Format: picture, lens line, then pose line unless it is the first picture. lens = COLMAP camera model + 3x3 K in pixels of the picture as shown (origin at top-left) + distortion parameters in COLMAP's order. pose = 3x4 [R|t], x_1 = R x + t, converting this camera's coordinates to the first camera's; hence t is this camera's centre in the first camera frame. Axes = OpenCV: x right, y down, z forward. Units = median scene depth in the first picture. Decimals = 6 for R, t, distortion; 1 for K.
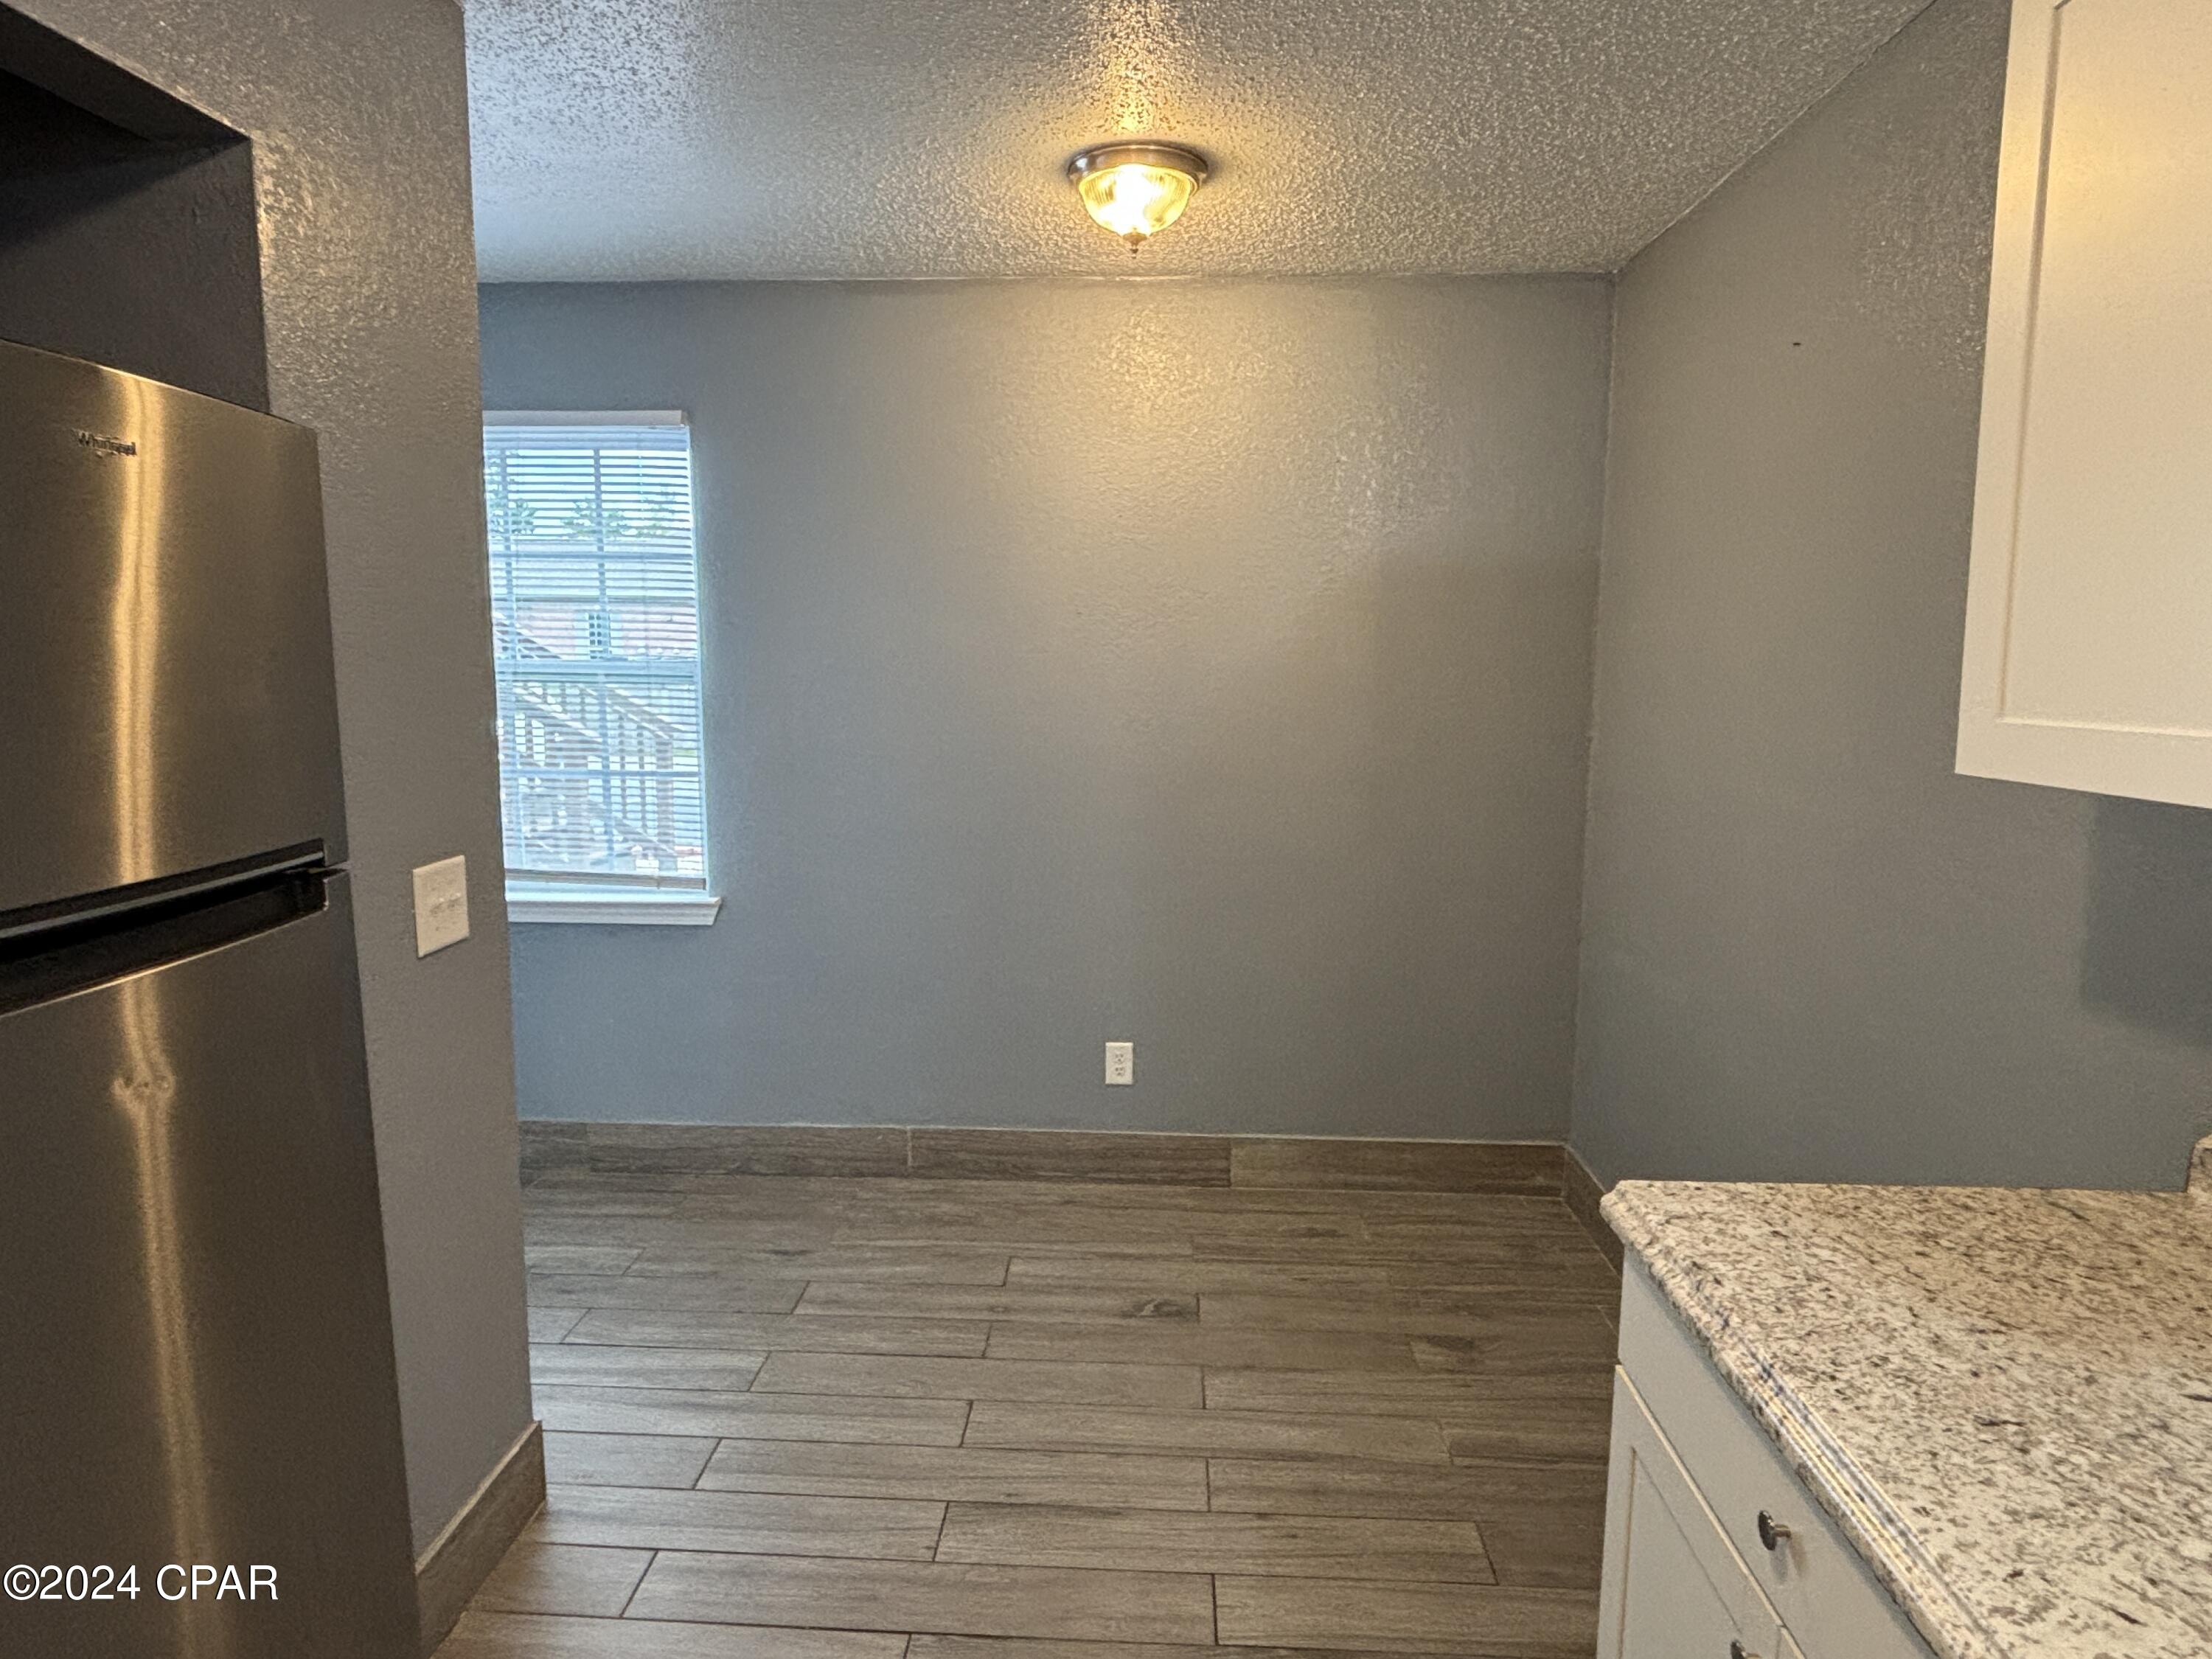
lens RADIAL K [[1266.1, 0, 1106.0], [0, 1266.1, 829.5], [0, 0, 1]] dist [-0.001567, -0.001355]
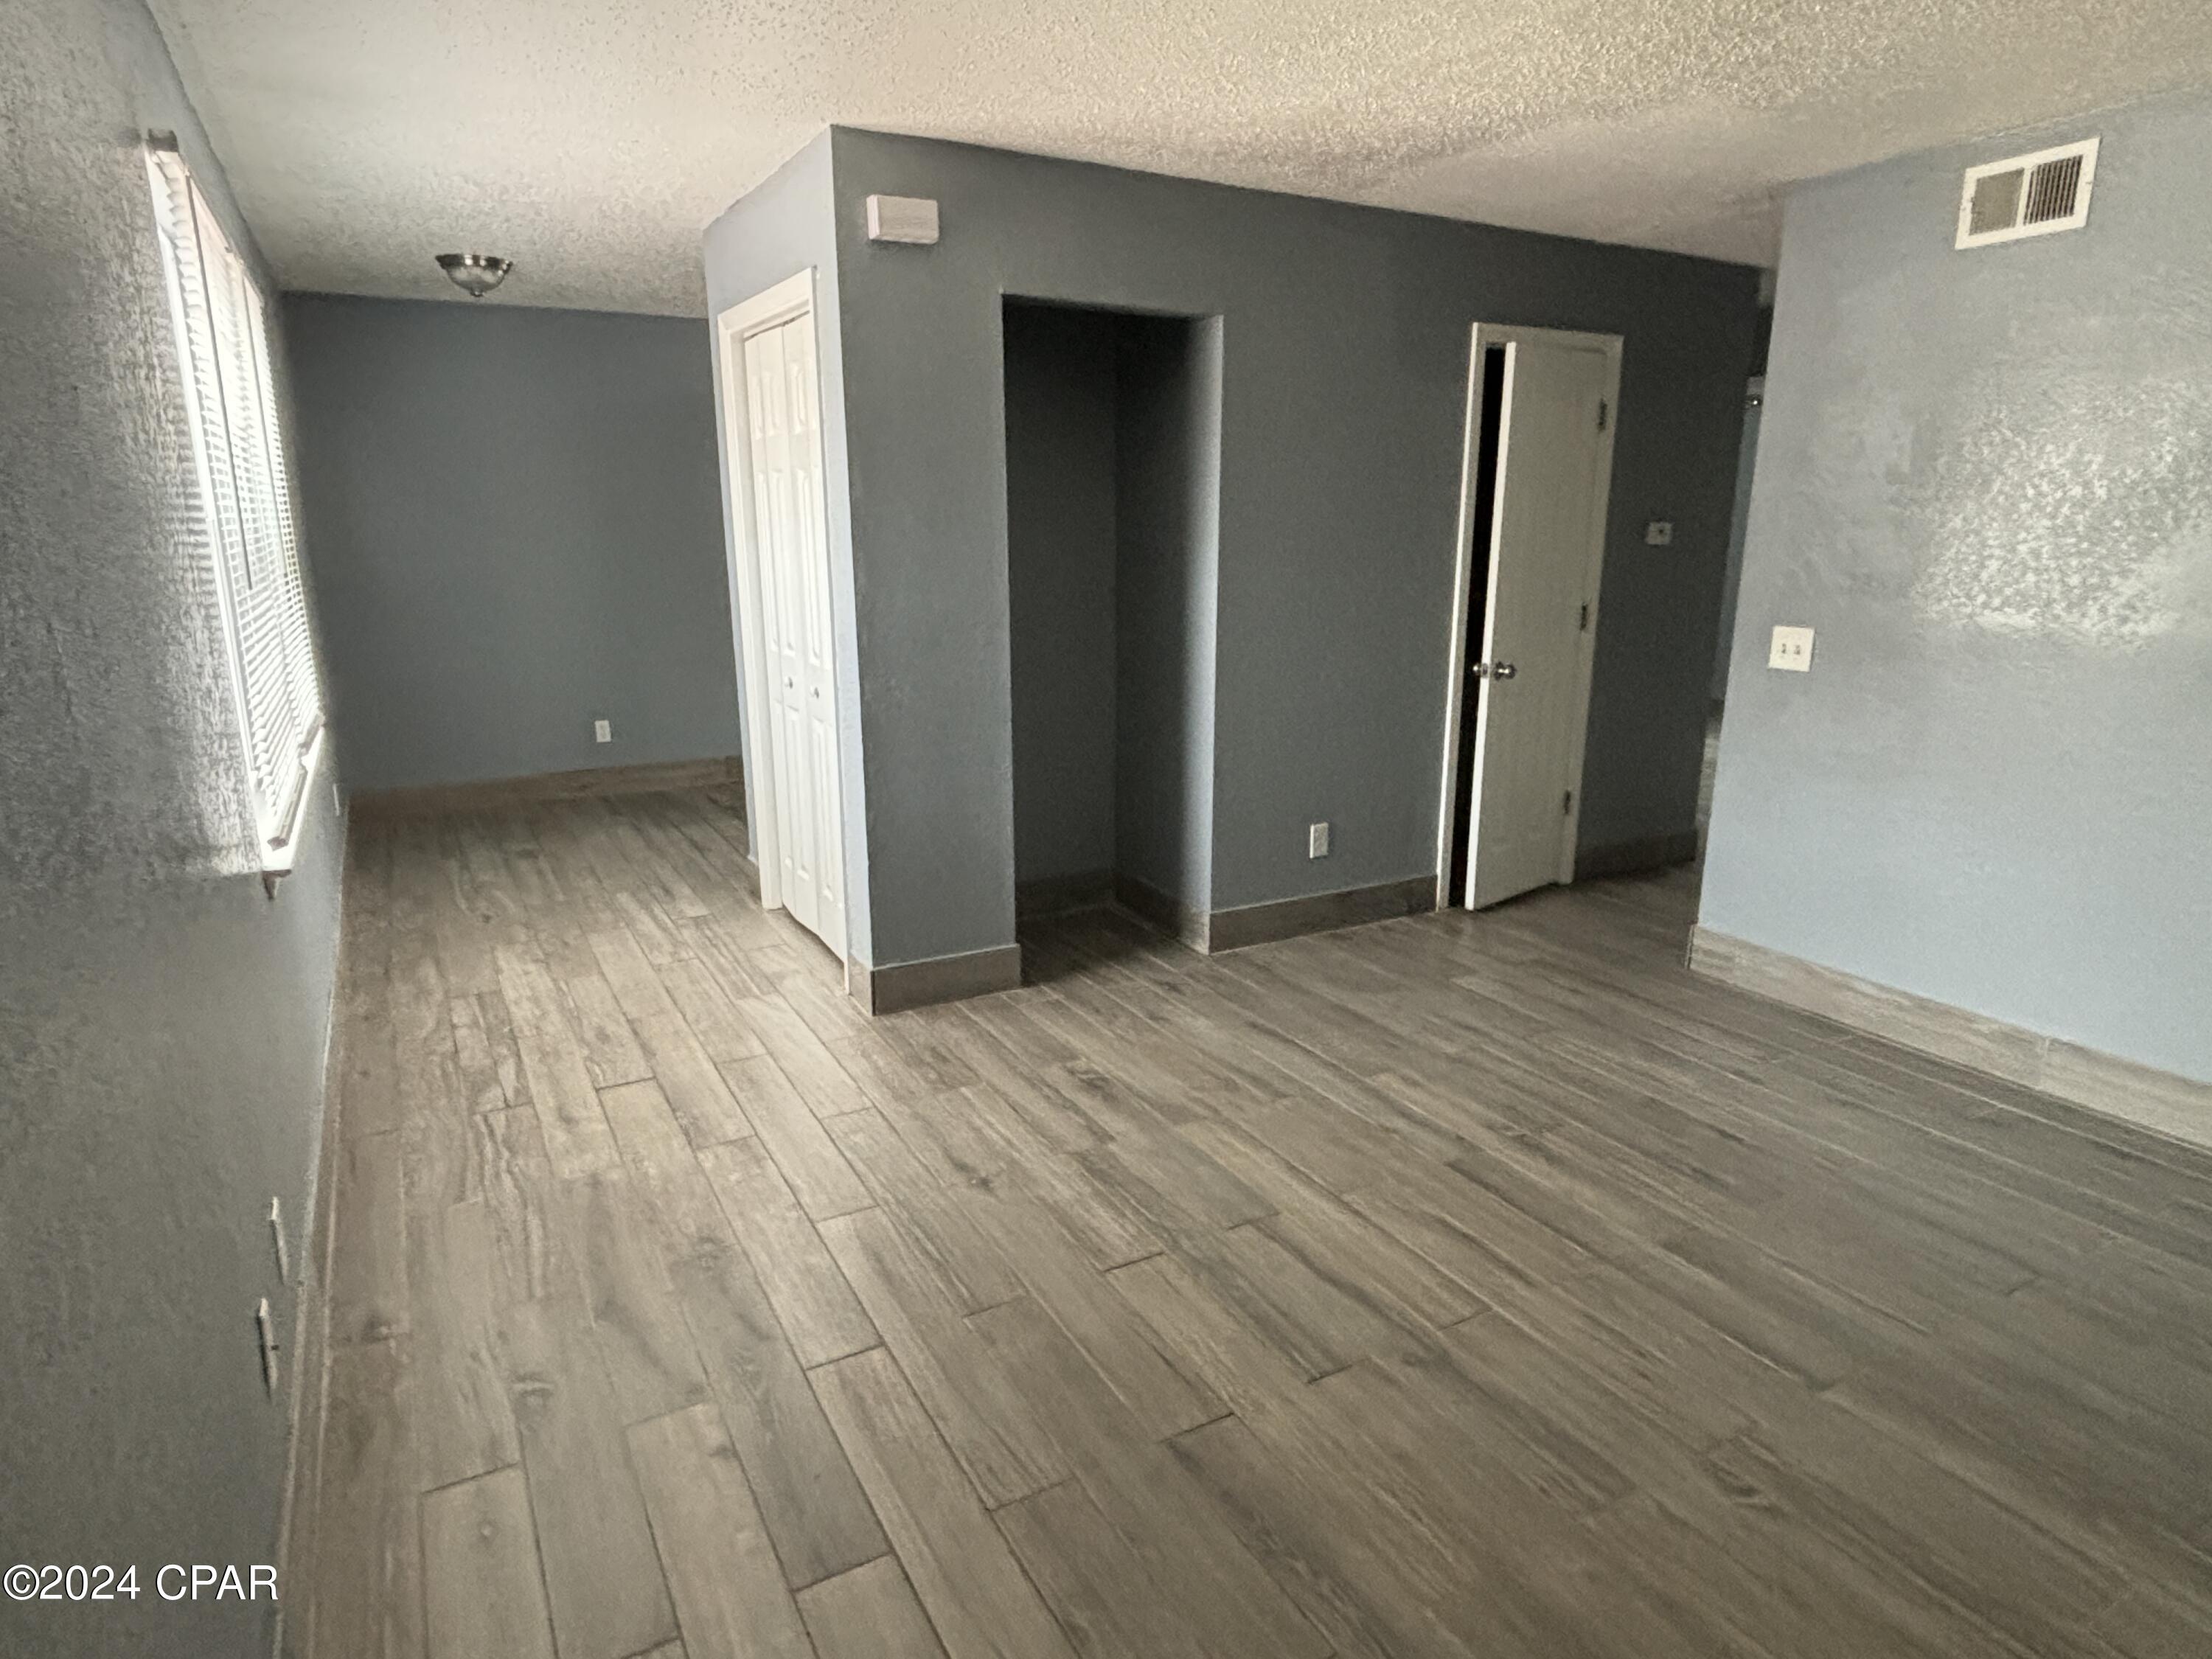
lens RADIAL K [[1266.1, 0, 1106.0], [0, 1266.1, 829.5], [0, 0, 1]] dist [-0.001567, -0.001355]
pose [[-0.533654, -0.216102, 0.817627, -1.847562], [0.109538, 0.940995, 0.320202, -0.153090], [-0.838579, 0.260438, -0.478494, 1.099894]]
